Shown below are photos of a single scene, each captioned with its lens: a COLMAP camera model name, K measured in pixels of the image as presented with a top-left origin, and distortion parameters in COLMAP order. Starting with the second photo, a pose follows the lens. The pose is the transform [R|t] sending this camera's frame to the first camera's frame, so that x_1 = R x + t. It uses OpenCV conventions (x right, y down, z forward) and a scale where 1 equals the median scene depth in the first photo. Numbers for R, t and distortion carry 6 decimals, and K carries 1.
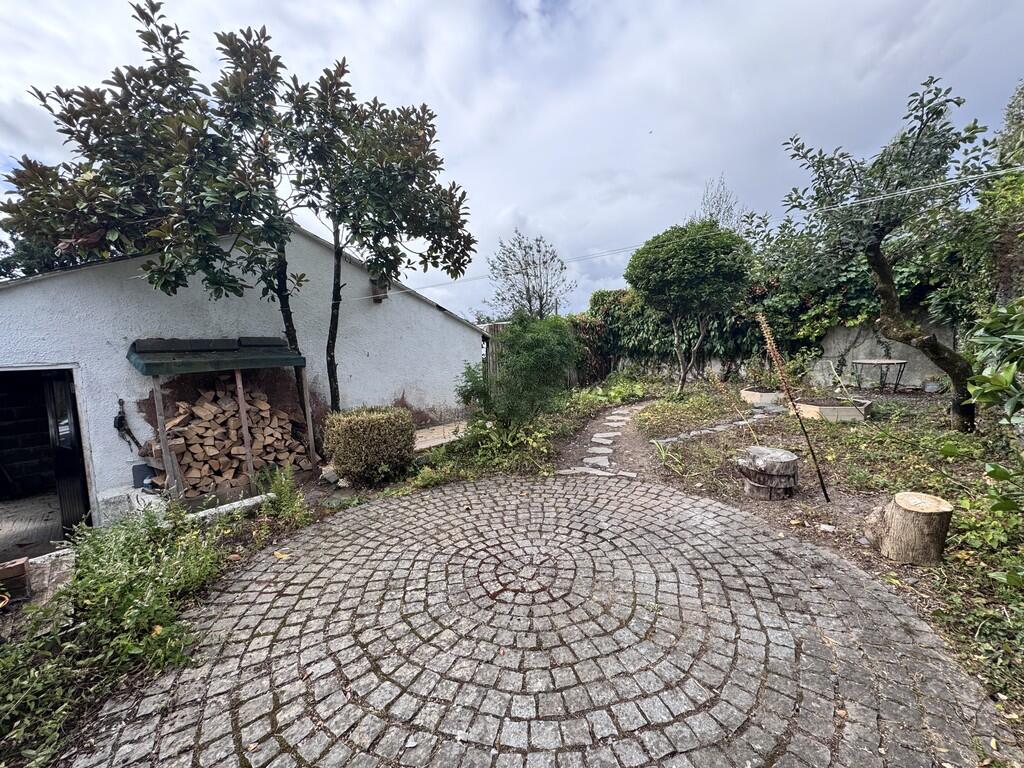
lens RADIAL K [[411.6, 0, 511.3], [0, 411.6, 386.0], [0, 0, 1]] dist [-0.003707, 0.000607]
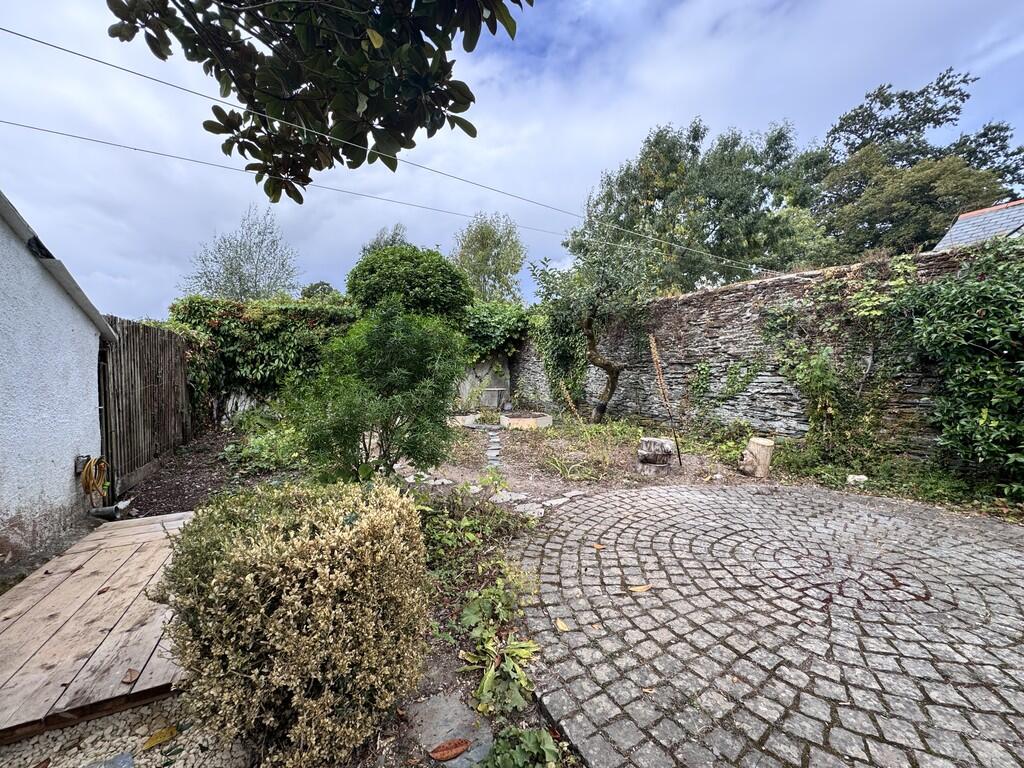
lens RADIAL K [[411.6, 0, 511.0], [0, 411.6, 381.6], [0, 0, 1]] dist [-0.003707, 0.000607]
pose [[0.341822, 0.019796, 0.939556, -0.853843], [0.104370, 0.992794, -0.058888, 0.007035], [-0.933951, 0.118190, 0.337293, 1.061091]]
